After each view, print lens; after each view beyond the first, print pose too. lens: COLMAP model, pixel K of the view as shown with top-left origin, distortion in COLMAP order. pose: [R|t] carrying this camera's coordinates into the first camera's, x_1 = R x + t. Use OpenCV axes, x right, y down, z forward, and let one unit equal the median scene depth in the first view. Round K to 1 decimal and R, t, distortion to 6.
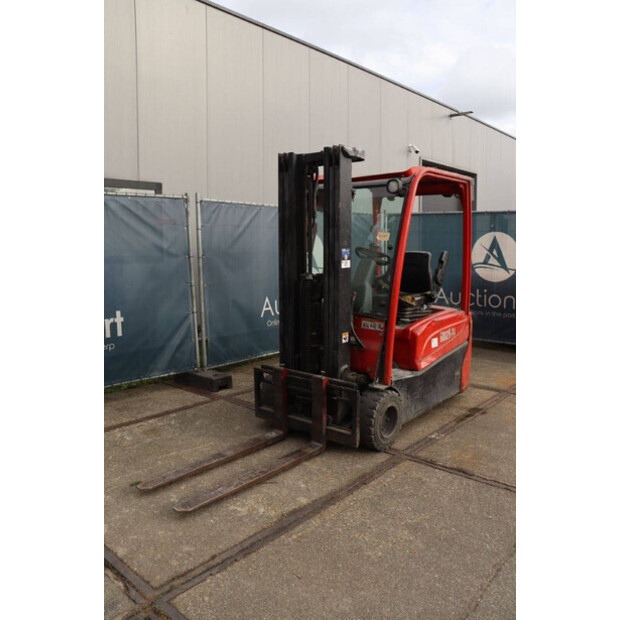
lens RADIAL K [[506.3, 0, 310.0], [0, 506.3, 310.0], [0, 0, 1]] dist [-0.168137, 0.136334]
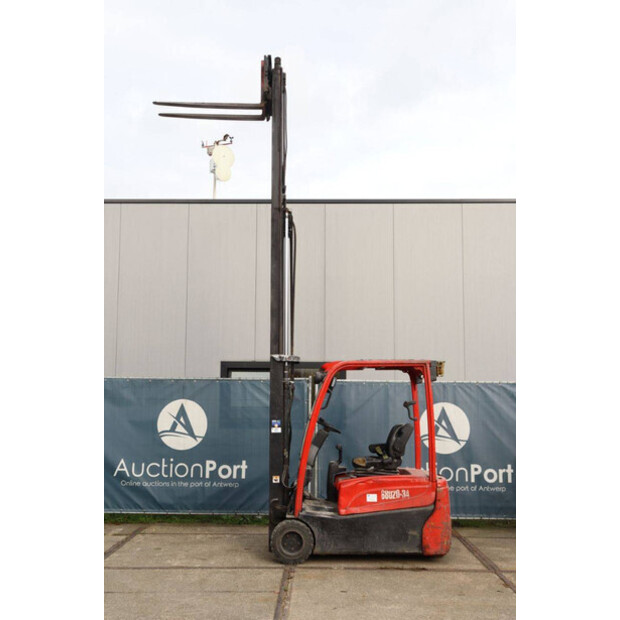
lens RADIAL K [[792.8, 0, 310.0], [0, 792.8, 310.0], [0, 0, 1]] dist [0.035678, 0.076118]
pose [[0.653202, -0.088477, -0.751997, 1.901273], [-0.104122, 0.973219, -0.204948, 0.036861], [0.749991, 0.212172, 0.626496, -0.499768]]
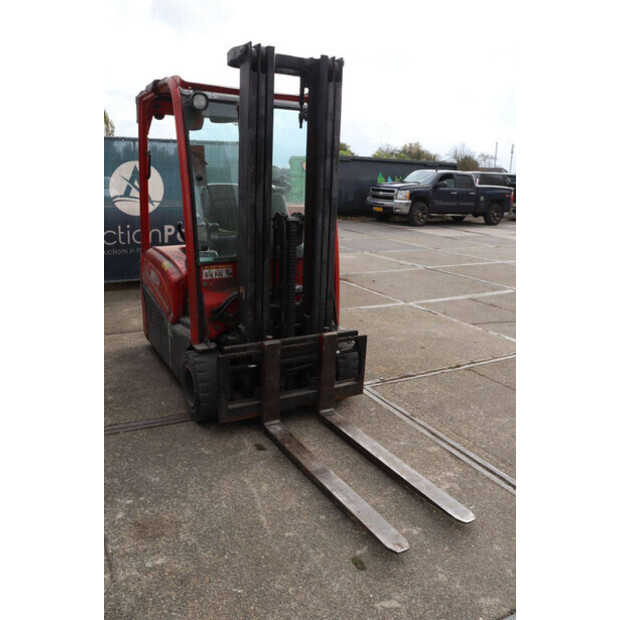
lens RADIAL K [[506.3, 0, 310.0], [0, 506.3, 310.0], [0, 0, 1]] dist [-0.168137, 0.136334]
pose [[0.350540, -0.224553, 0.909229, -0.732773], [0.092795, 0.974381, 0.204868, -0.083064], [-0.931939, 0.012558, 0.362397, 0.688575]]
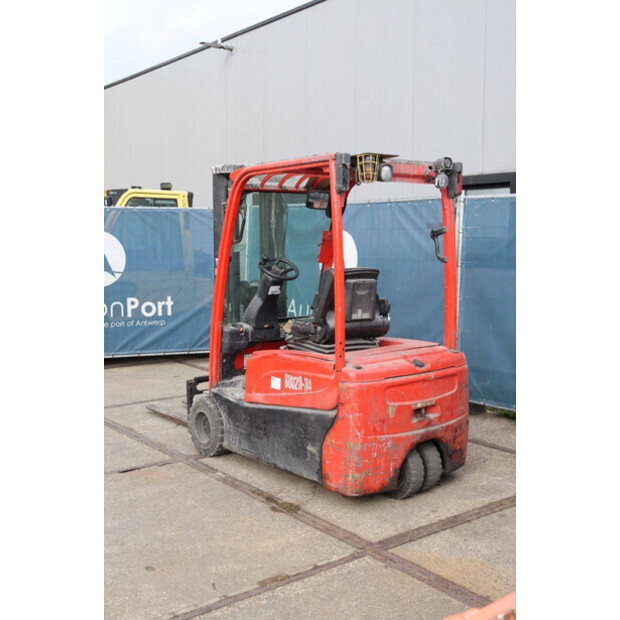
lens RADIAL K [[769.8, 0, 299.6], [0, 769.8, 312.0], [0, 0, 1]] dist [-0.004659, 0.002655]
pose [[-0.202693, 0.097346, -0.974392, 1.596972], [-0.122462, 0.984715, 0.123852, -0.224241], [0.971555, 0.144430, -0.187674, 1.424985]]
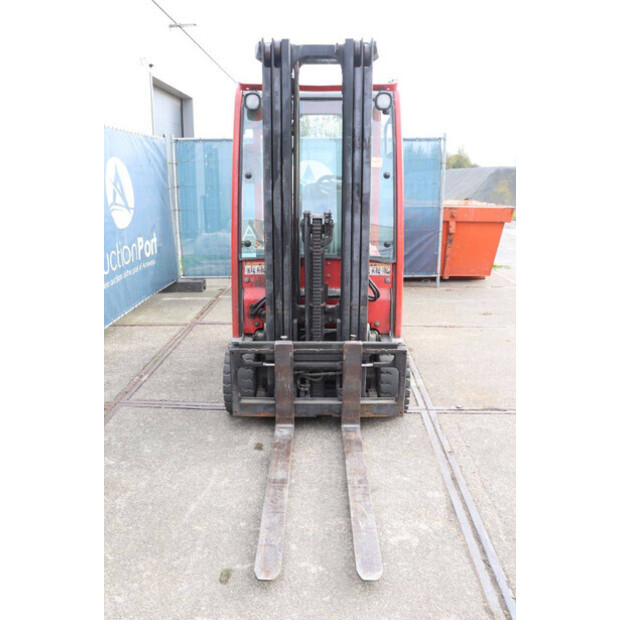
lens RADIAL K [[534.5, 0, 310.0], [0, 534.5, 310.0], [0, 0, 1]] dist [-0.120516, 0.014952]
pose [[0.773863, -0.157488, 0.613460, -0.512221], [0.085782, 0.985729, 0.144845, -0.042012], [-0.627517, -0.059466, 0.776329, 0.384241]]
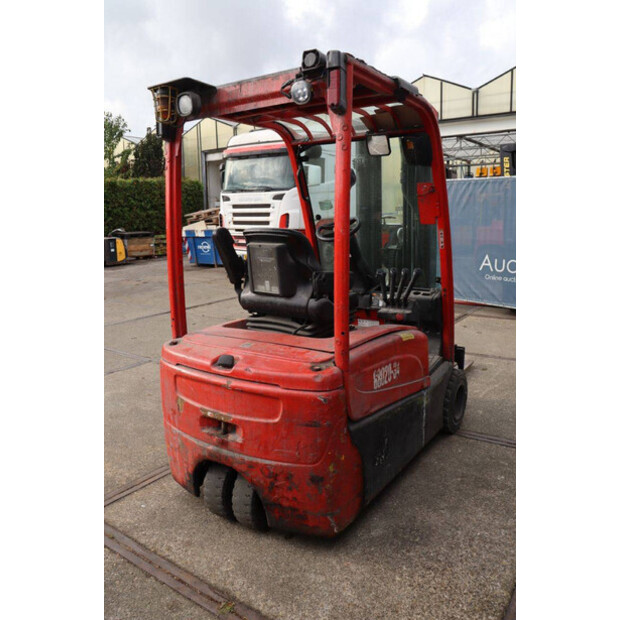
lens RADIAL K [[506.3, 0, 310.0], [0, 506.3, 310.0], [0, 0, 1]] dist [-0.168137, 0.136334]
pose [[-0.994051, 0.037767, -0.102154, 0.280331], [0.004152, 0.950408, 0.310977, -0.254229], [0.108833, 0.308703, -0.944912, 1.955332]]
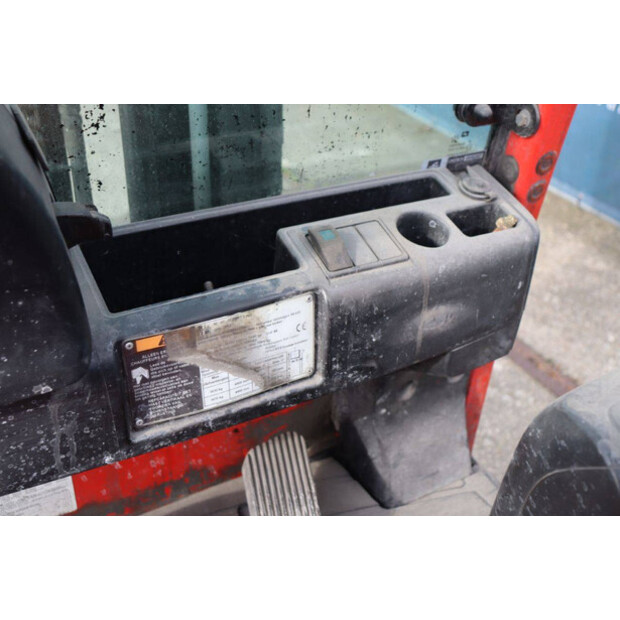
lens RADIAL K [[769.8, 0, 299.6], [0, 769.8, 312.0], [0, 0, 1]] dist [-0.004659, 0.002655]
pose [[-0.373010, 0.484502, -0.791278, 0.184535], [-0.138306, 0.814266, 0.563776, -0.099369], [0.917461, 0.319733, -0.236720, 1.163433]]
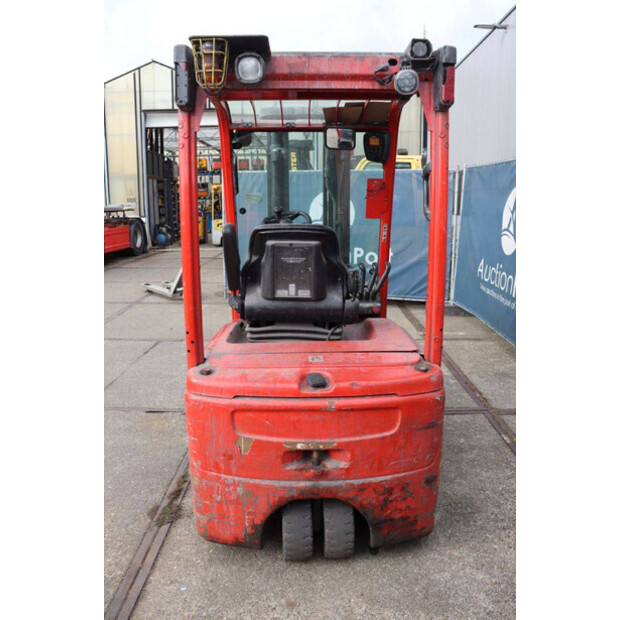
lens RADIAL K [[506.3, 0, 310.0], [0, 506.3, 310.0], [0, 0, 1]] dist [-0.168137, 0.136334]
pose [[-0.756714, 0.136798, -0.639273, 0.649932], [-0.083949, 0.949432, 0.302540, -0.233950], [0.648333, 0.282603, -0.706965, 1.734550]]
